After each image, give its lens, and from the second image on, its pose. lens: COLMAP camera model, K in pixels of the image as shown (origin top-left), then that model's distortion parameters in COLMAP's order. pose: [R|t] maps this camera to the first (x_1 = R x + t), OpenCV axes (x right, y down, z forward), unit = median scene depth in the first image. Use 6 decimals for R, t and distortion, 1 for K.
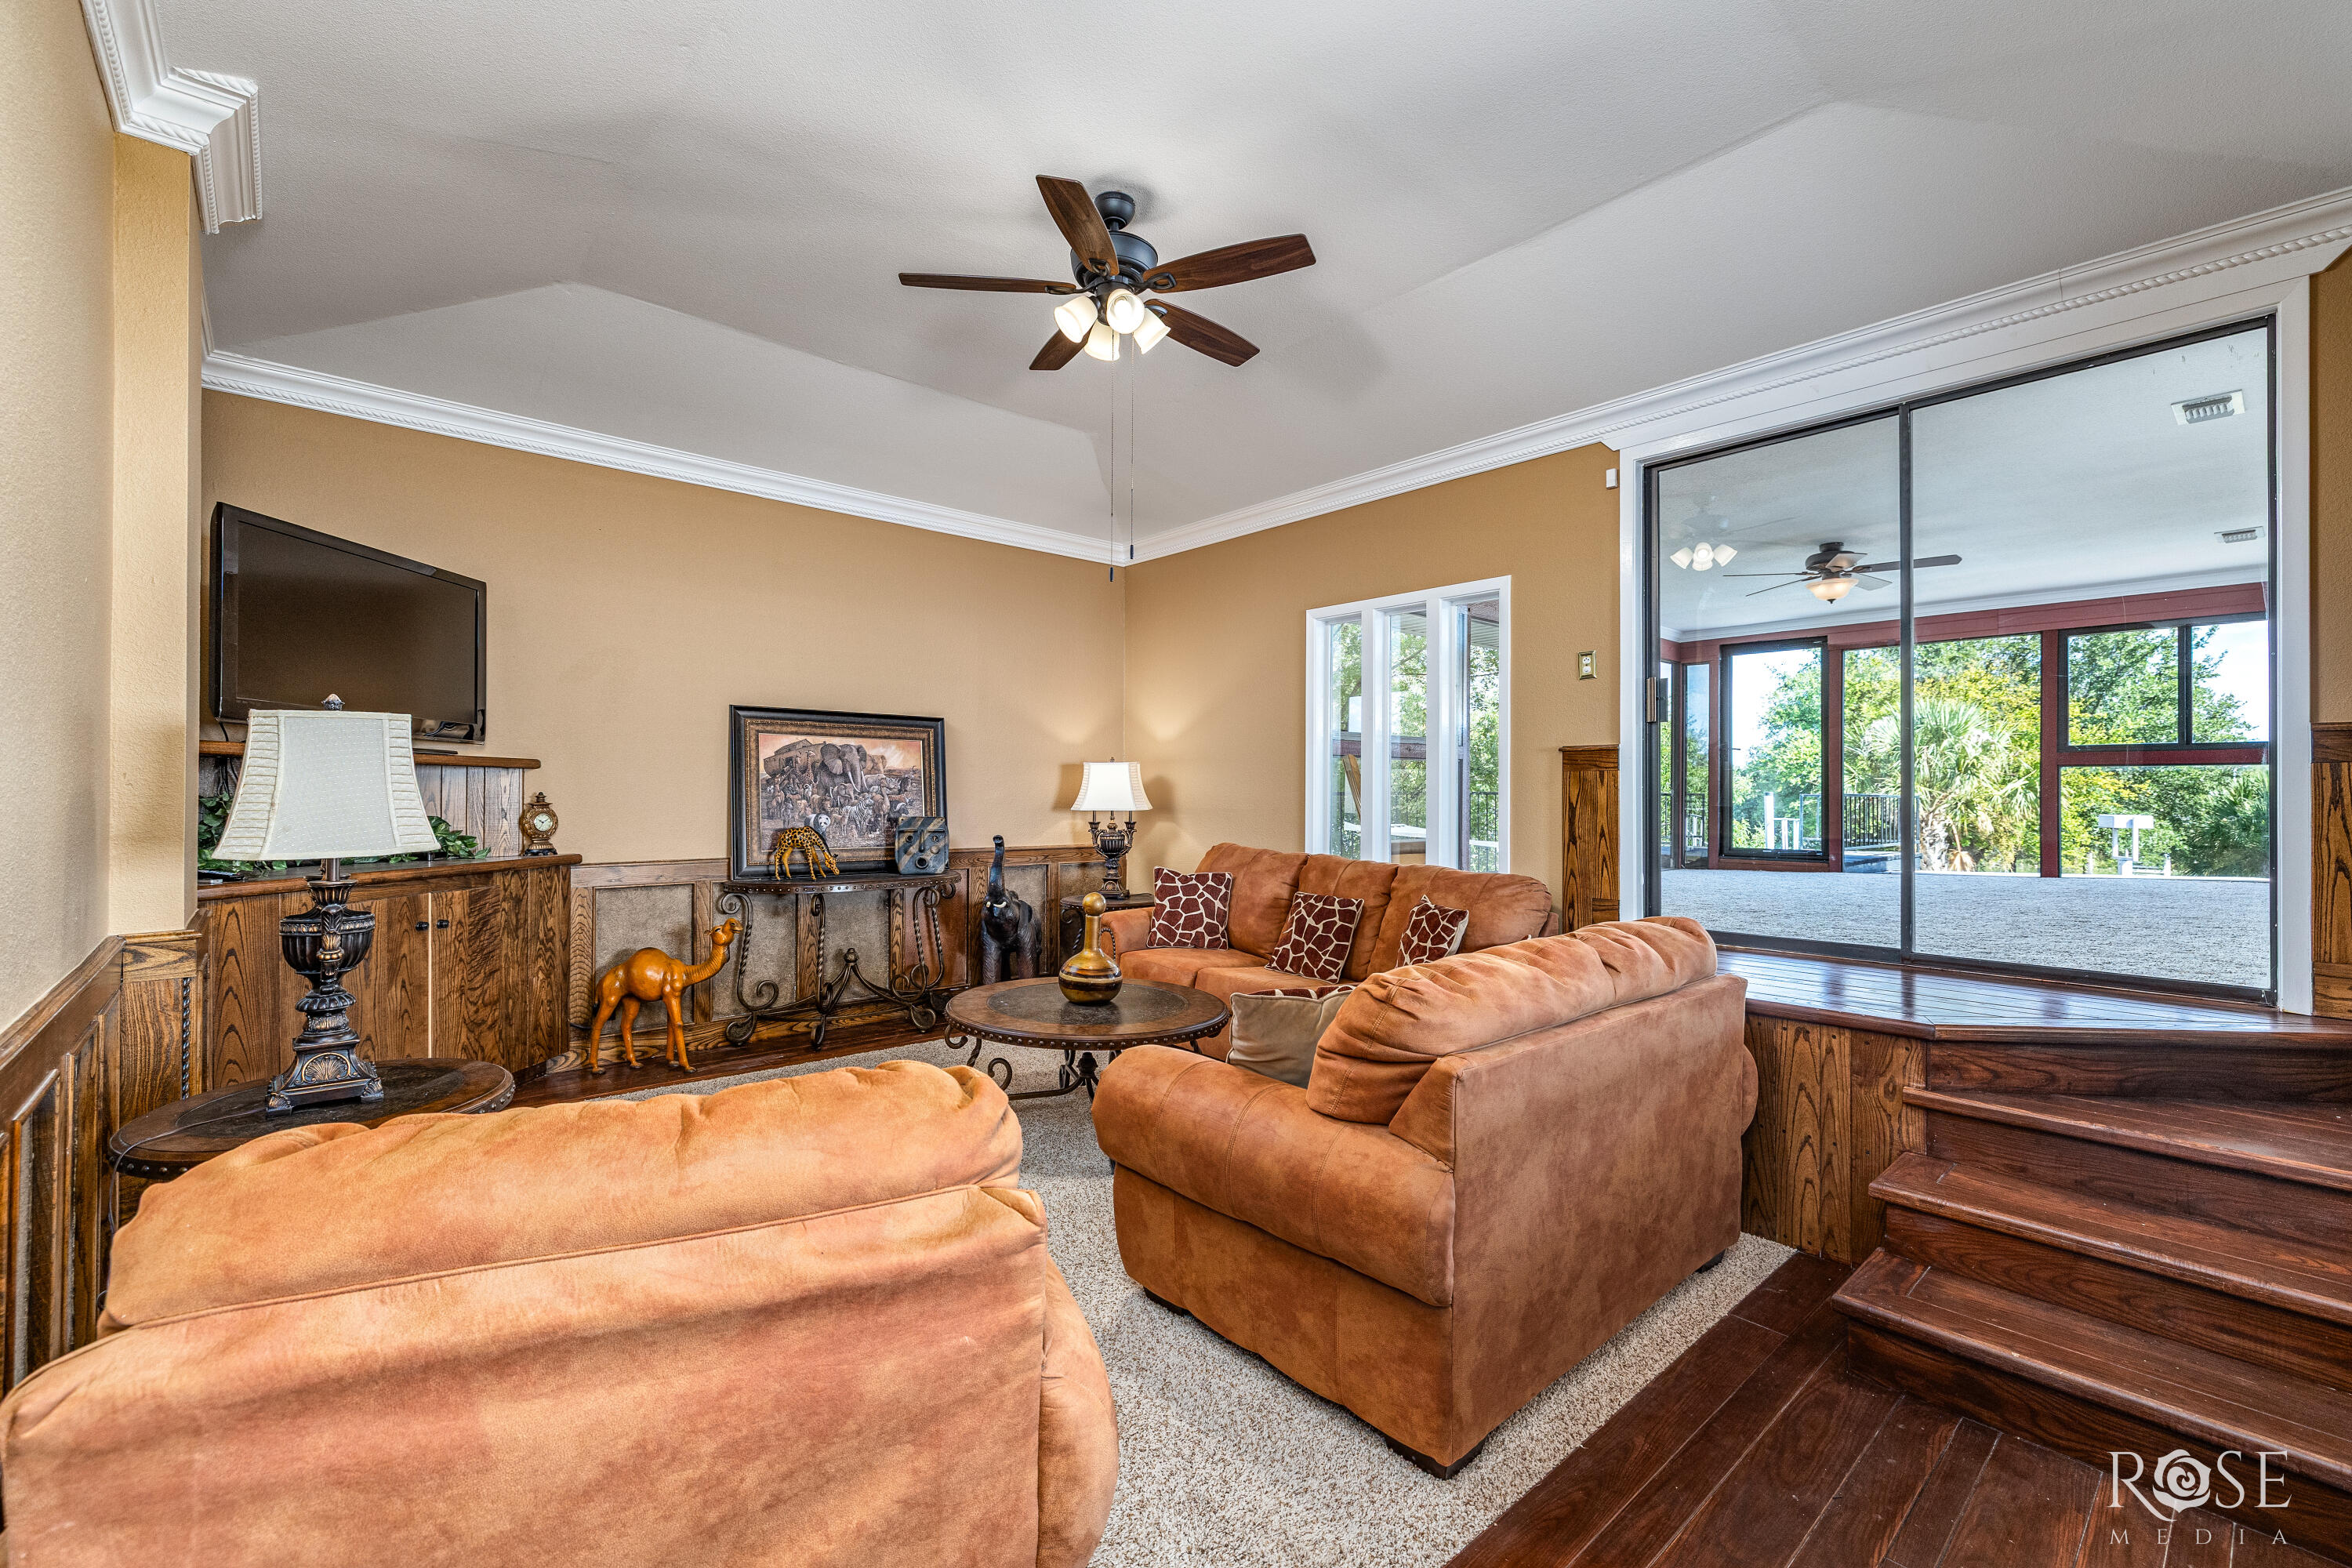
lens RADIAL K [[992.0, 0, 1174.2], [0, 992.0, 775.0], [0, 0, 1]] dist [0.004143, 0.000816]
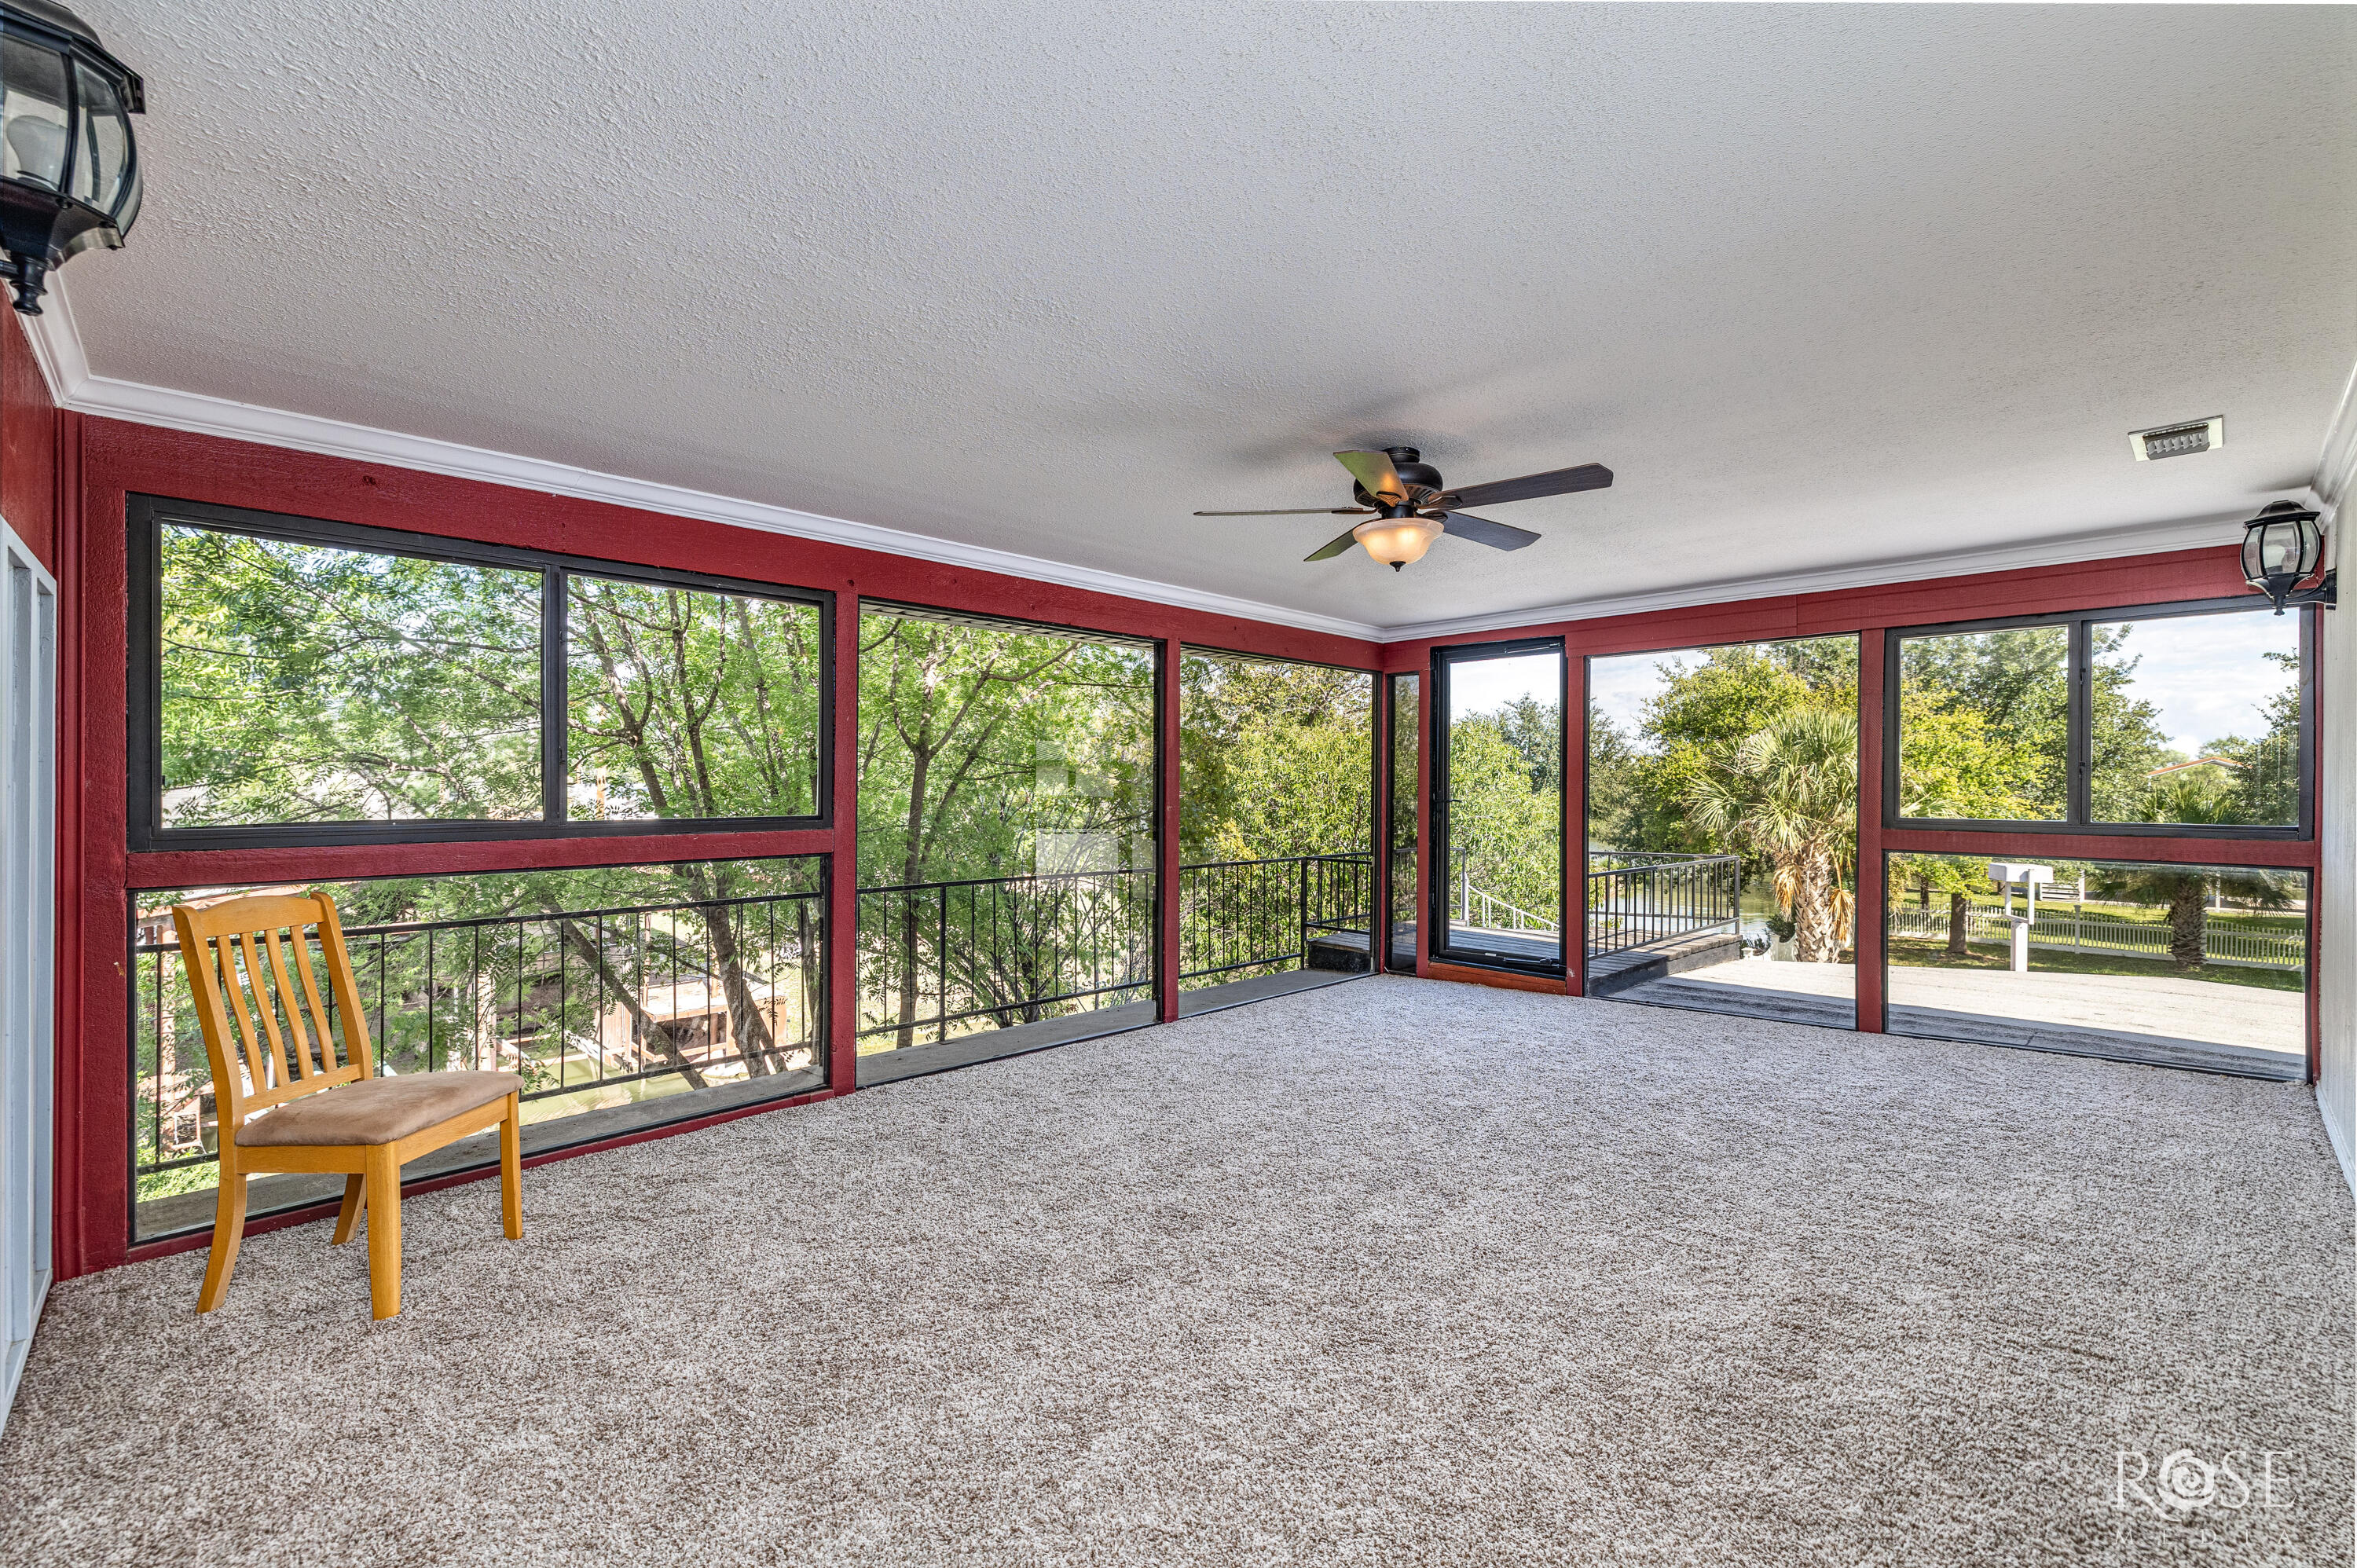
lens RADIAL K [[994.0, 0, 1176.7], [0, 994.0, 775.0], [0, 0, 1]] dist [0.004143, 0.000816]
pose [[0.999018, 0.001558, 0.044290, 0.178334], [-0.001809, 0.999982, 0.005644, -0.024255], [-0.044280, -0.005718, 0.999003, 0.169235]]
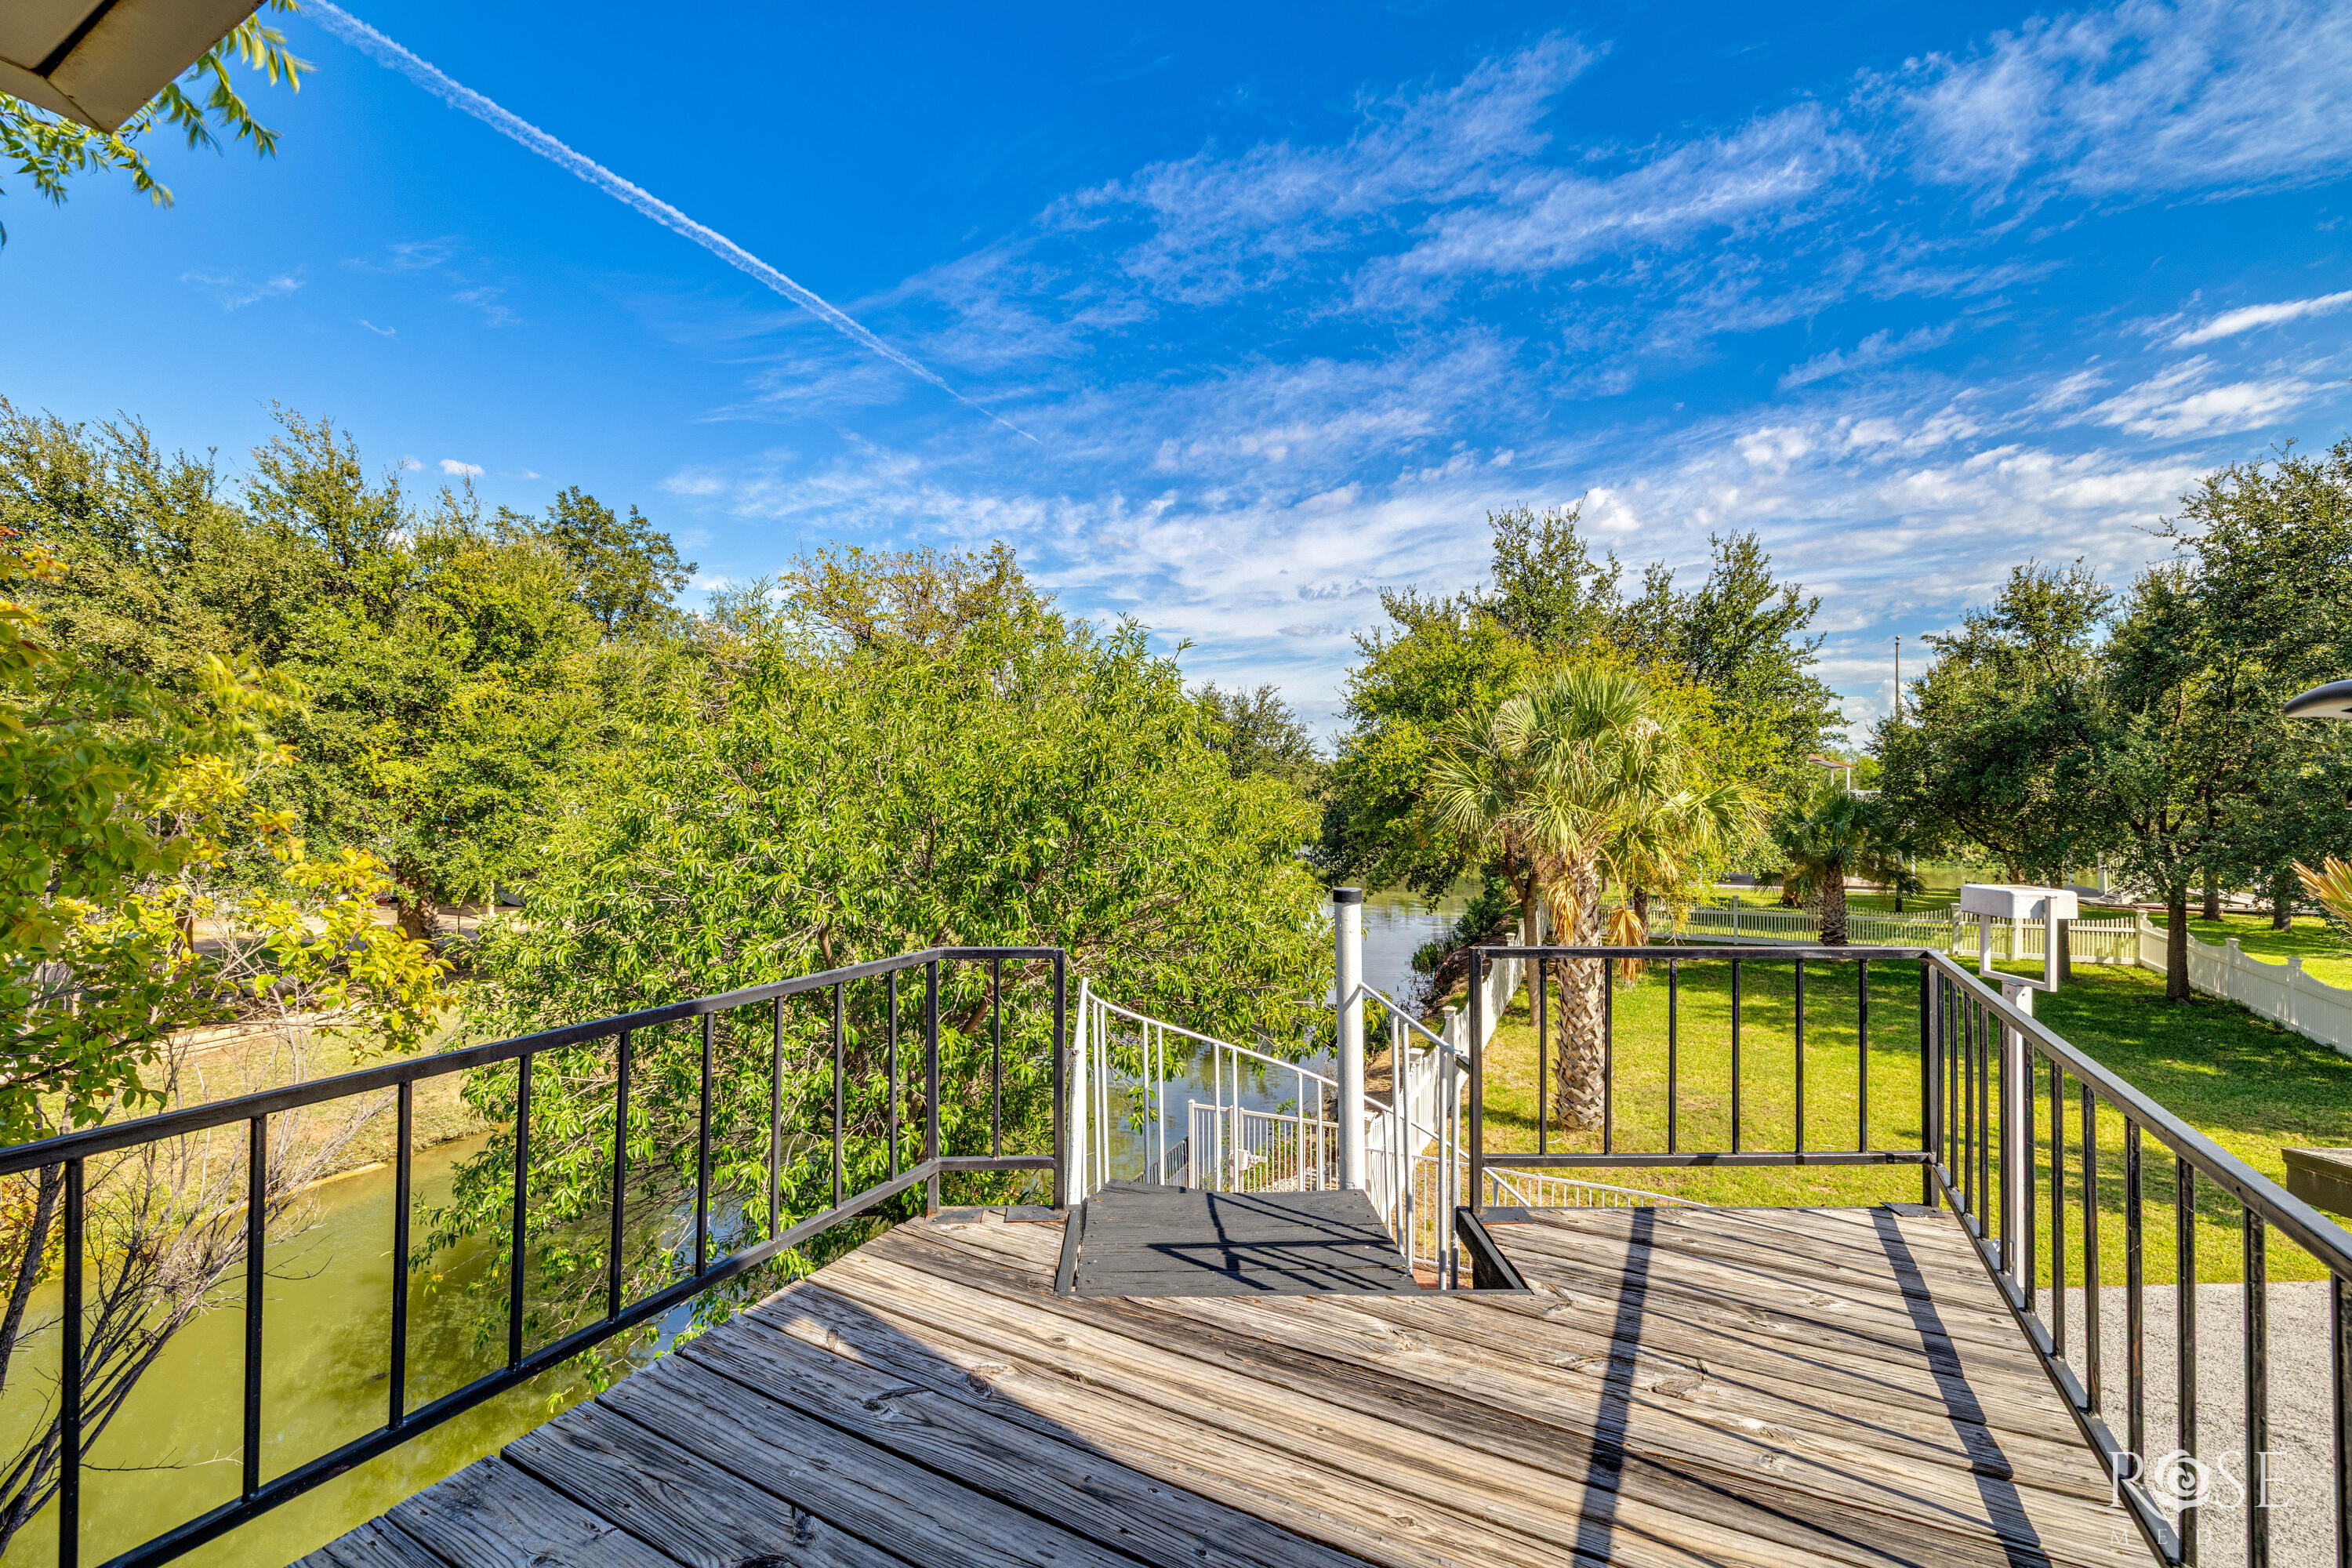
lens RADIAL K [[992.0, 0, 1174.2], [0, 992.0, 775.0], [0, 0, 1]] dist [0.004143, 0.000816]
pose [[0.939883, -0.001284, 0.341496, 0.299110], [-0.000723, 0.999983, 0.005749, -0.010755], [-0.341497, -0.005650, 0.939866, 0.488862]]
